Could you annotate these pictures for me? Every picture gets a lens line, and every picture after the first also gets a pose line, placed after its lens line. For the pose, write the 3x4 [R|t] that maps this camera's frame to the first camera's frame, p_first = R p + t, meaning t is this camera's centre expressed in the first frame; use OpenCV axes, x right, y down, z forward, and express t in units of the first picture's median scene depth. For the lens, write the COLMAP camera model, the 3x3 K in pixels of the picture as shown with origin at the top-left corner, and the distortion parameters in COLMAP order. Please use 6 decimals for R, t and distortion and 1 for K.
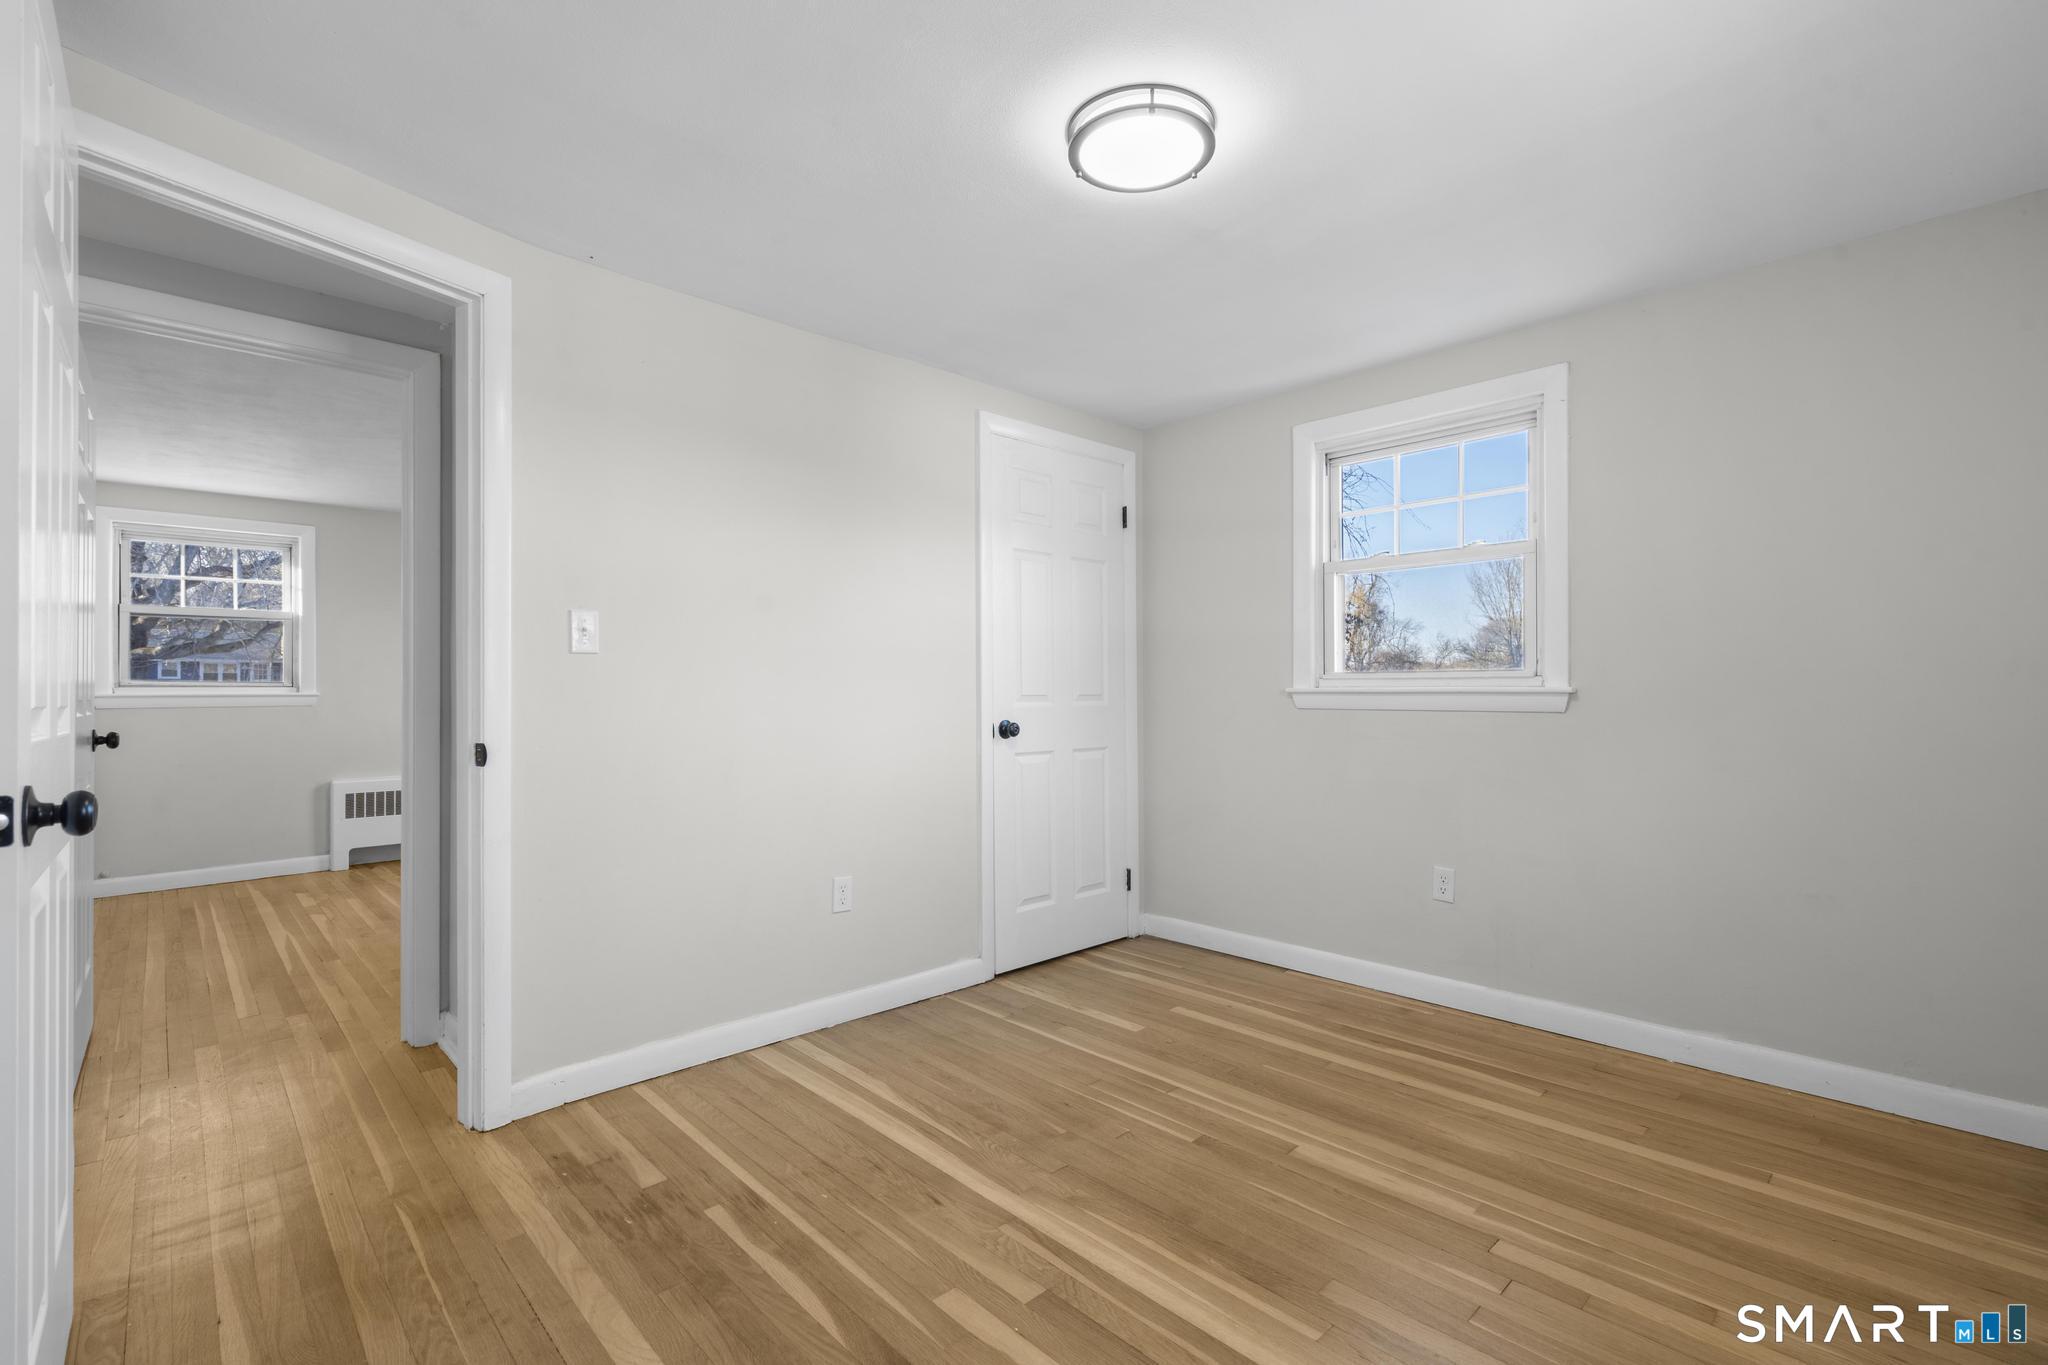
lens RADIAL K [[912.6, 0, 1019.8], [0, 912.6, 686.7], [0, 0, 1]] dist [-0.010461, 0.004782]
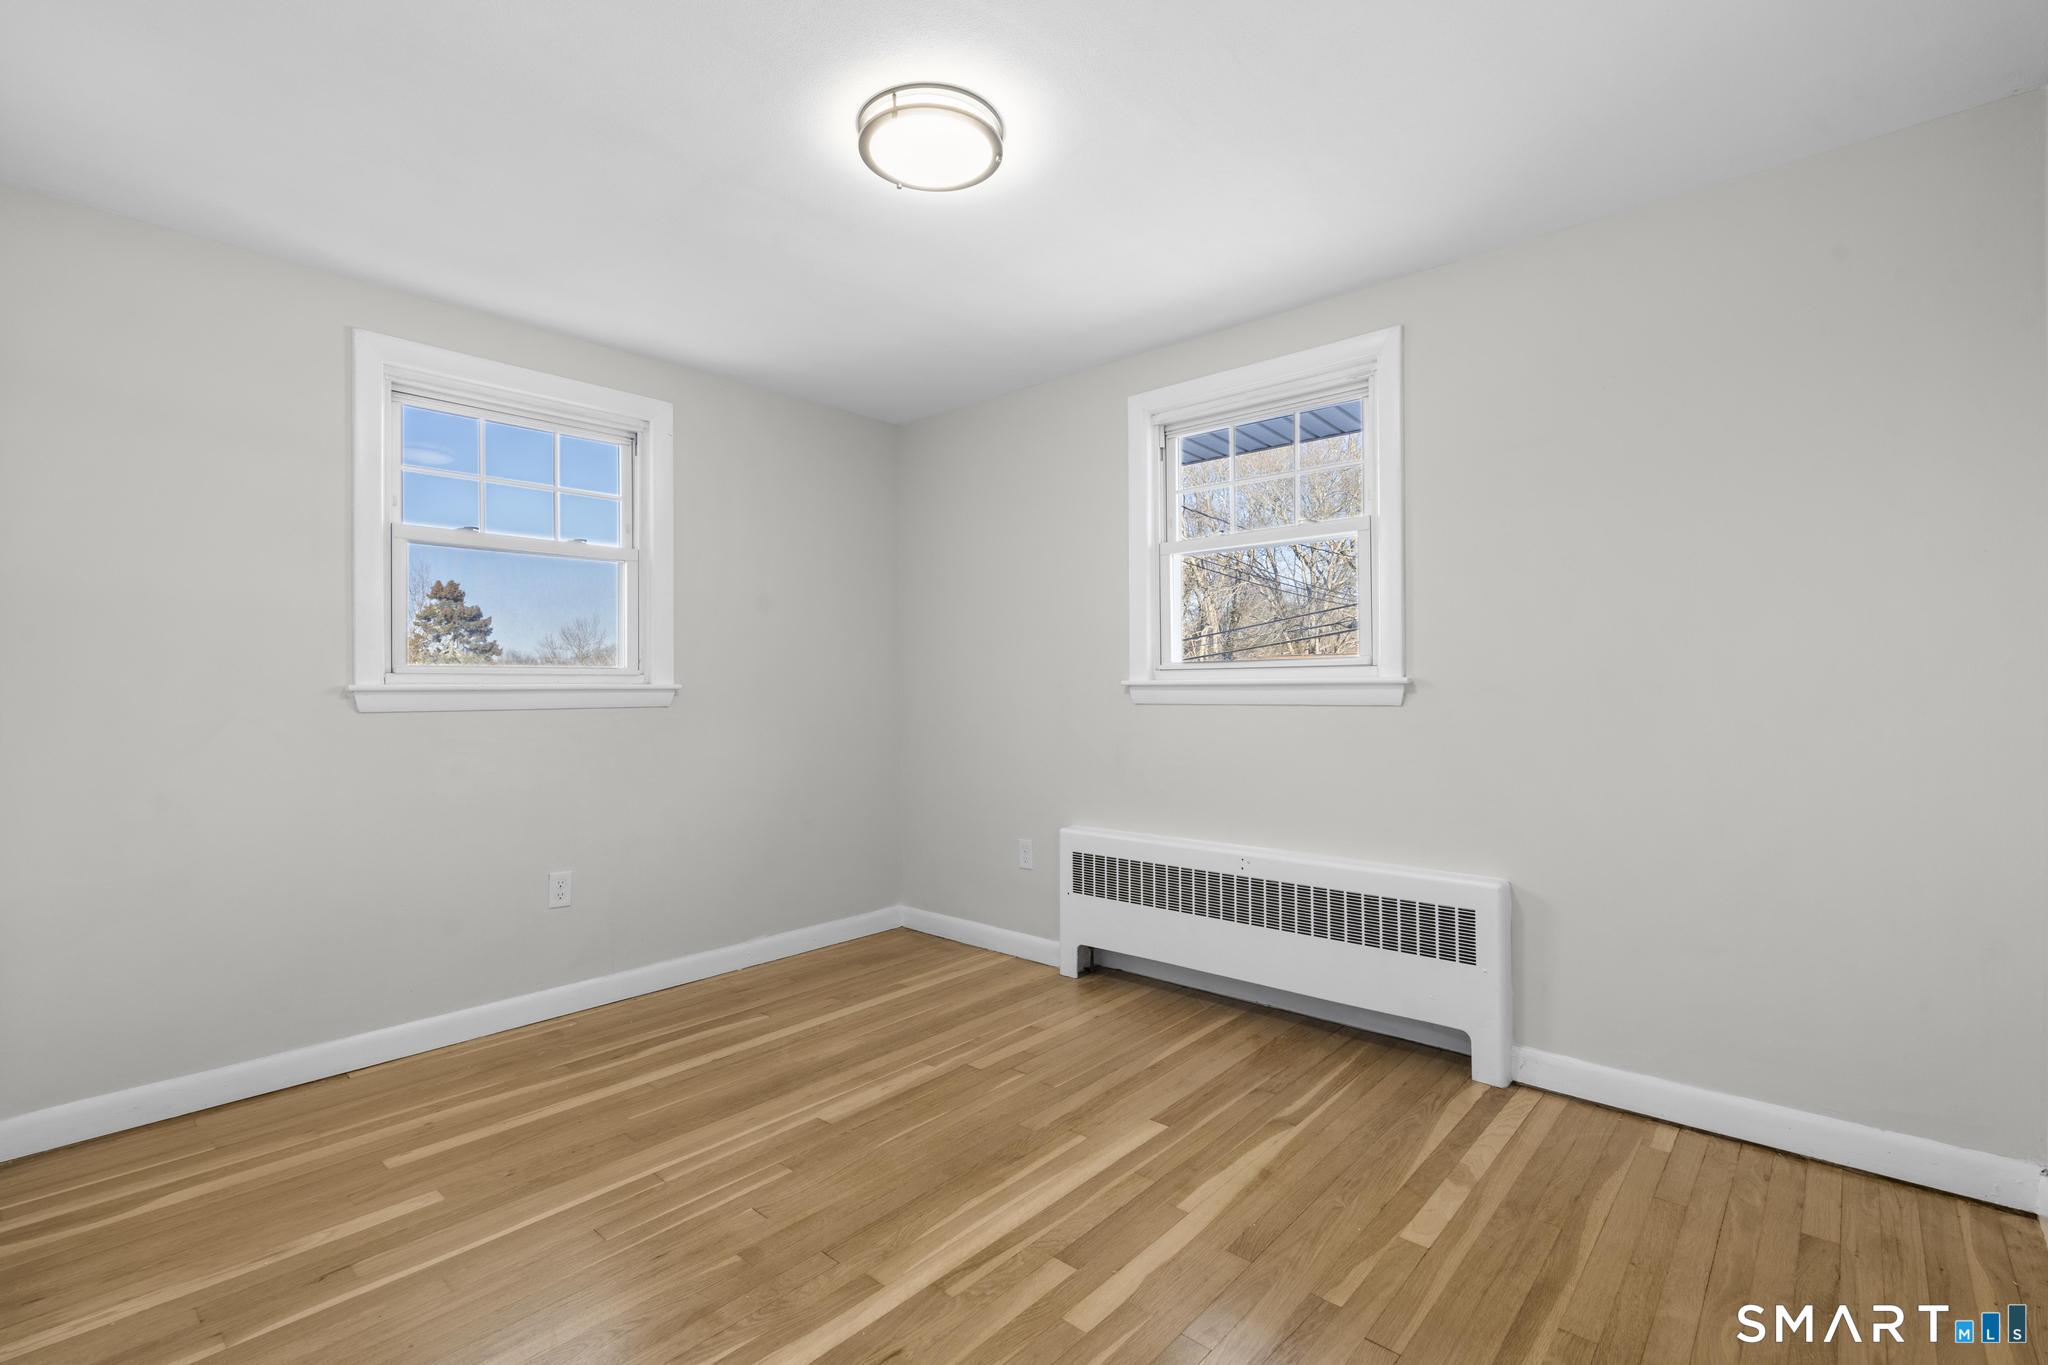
lens RADIAL K [[912.6, 0, 1019.8], [0, 912.6, 686.7], [0, 0, 1]] dist [-0.010461, 0.004782]
pose [[-0.082120, 0.004175, 0.996614, -0.774679], [0.002419, 0.999989, -0.003990, 0.011703], [-0.996619, 0.002083, -0.082129, 0.865515]]
